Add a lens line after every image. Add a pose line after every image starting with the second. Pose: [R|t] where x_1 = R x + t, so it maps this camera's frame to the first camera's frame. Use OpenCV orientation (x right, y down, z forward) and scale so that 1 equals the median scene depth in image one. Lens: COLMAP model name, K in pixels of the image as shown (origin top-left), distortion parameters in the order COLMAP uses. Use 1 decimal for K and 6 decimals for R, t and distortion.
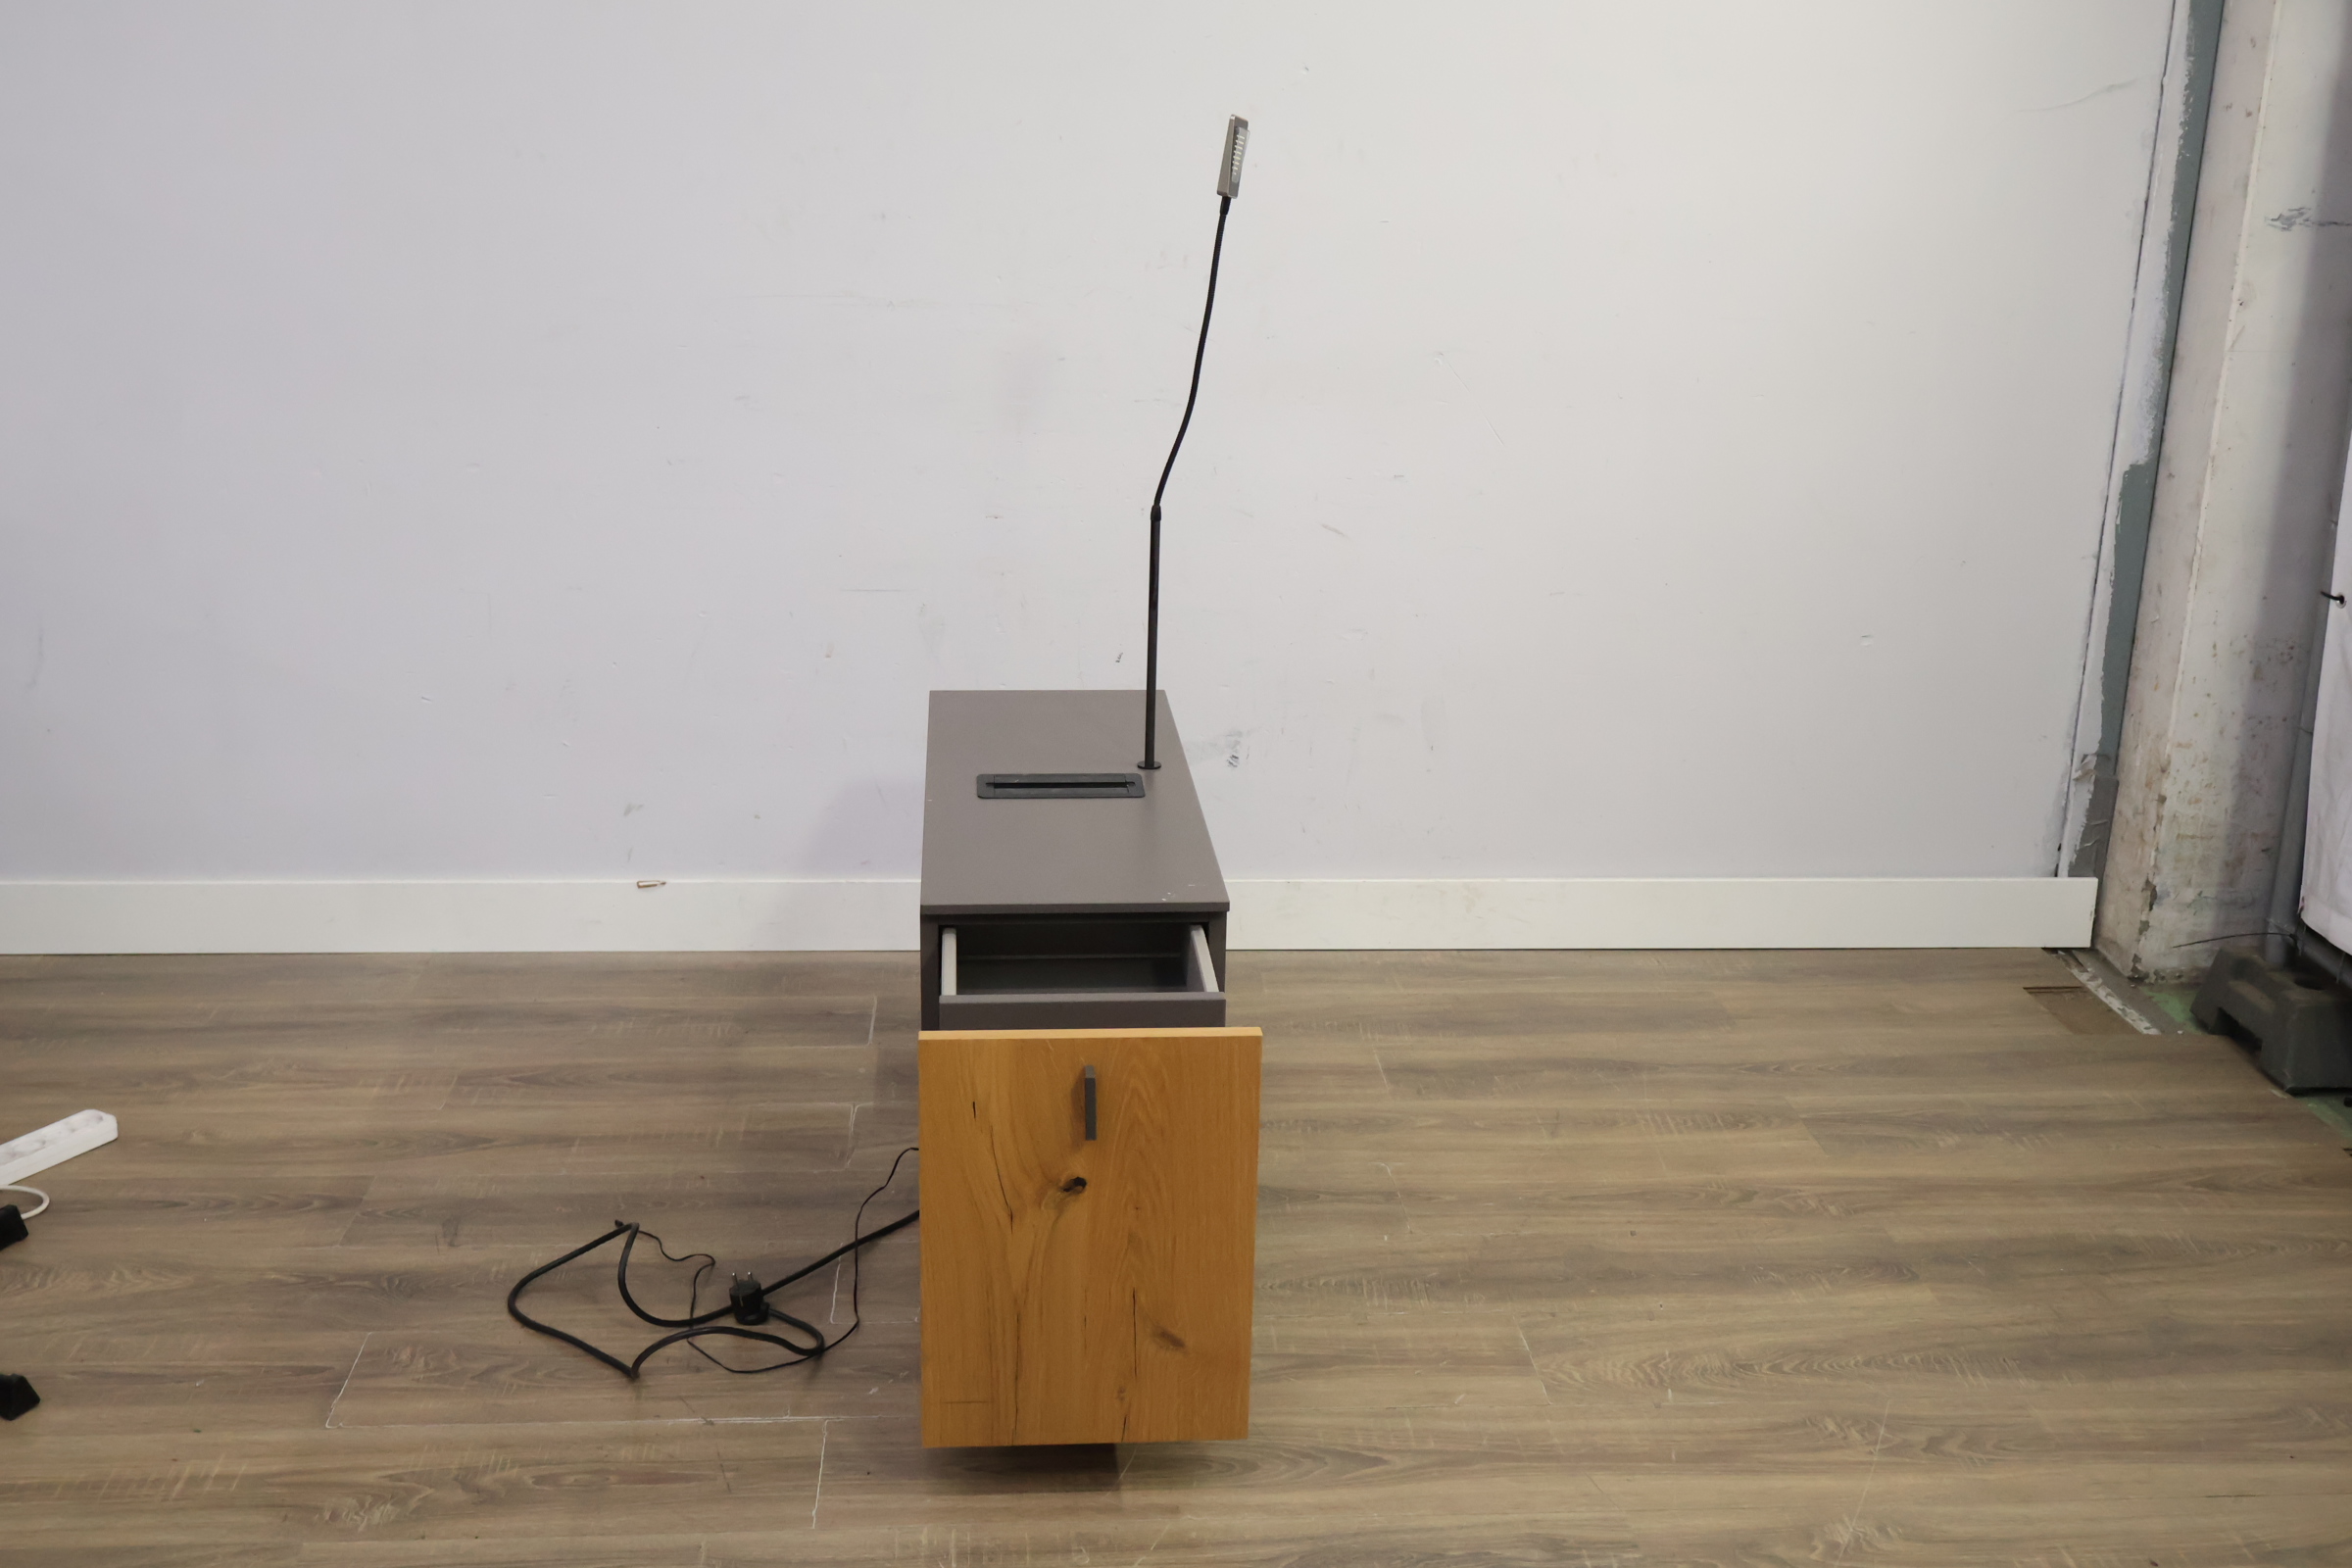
lens RADIAL K [[2560.2, 0, 1171.4], [0, 2560.2, 778.2], [0, 0, 1]] dist [0.009954, 0.018979]
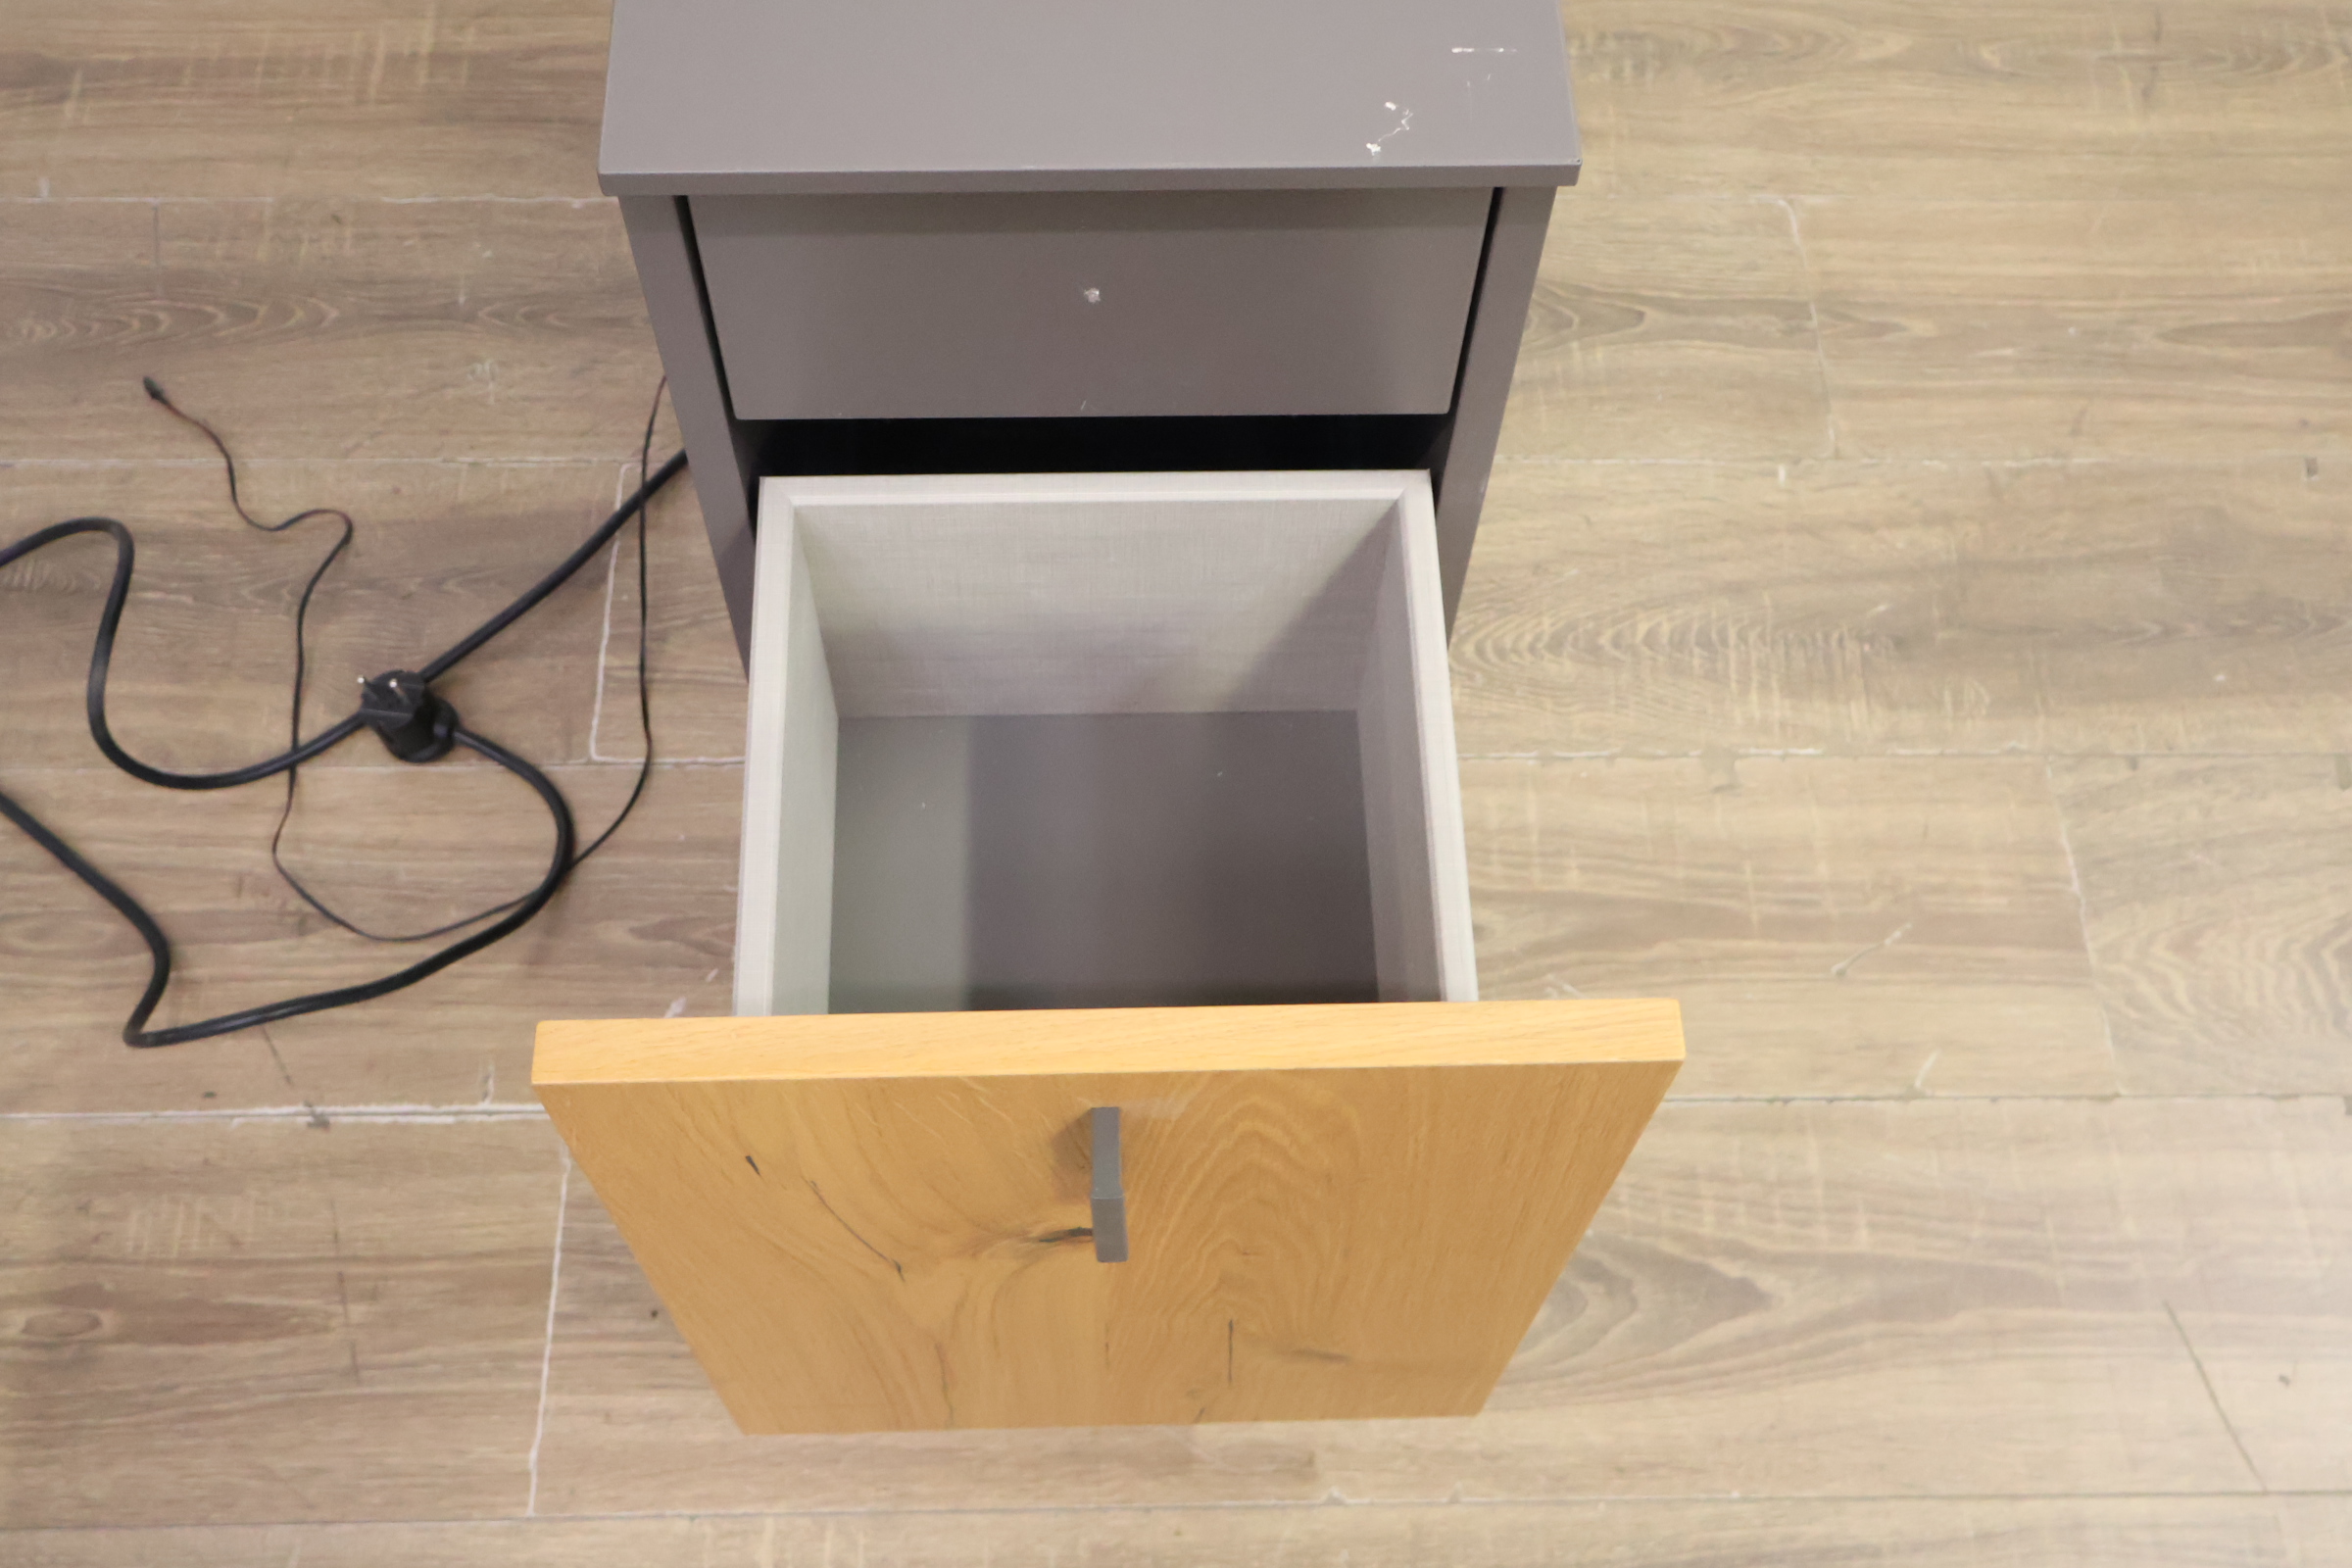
lens RADIAL K [[2418.8, 0, 1128.2], [0, 2418.8, 847.7], [0, 0, 1]] dist [-0.002612, 0.012572]
pose [[0.998311, 0.051392, -0.027077, -0.019048], [-0.016221, 0.694214, 0.719585, -0.083871], [0.055778, -0.717931, 0.693876, 0.597043]]
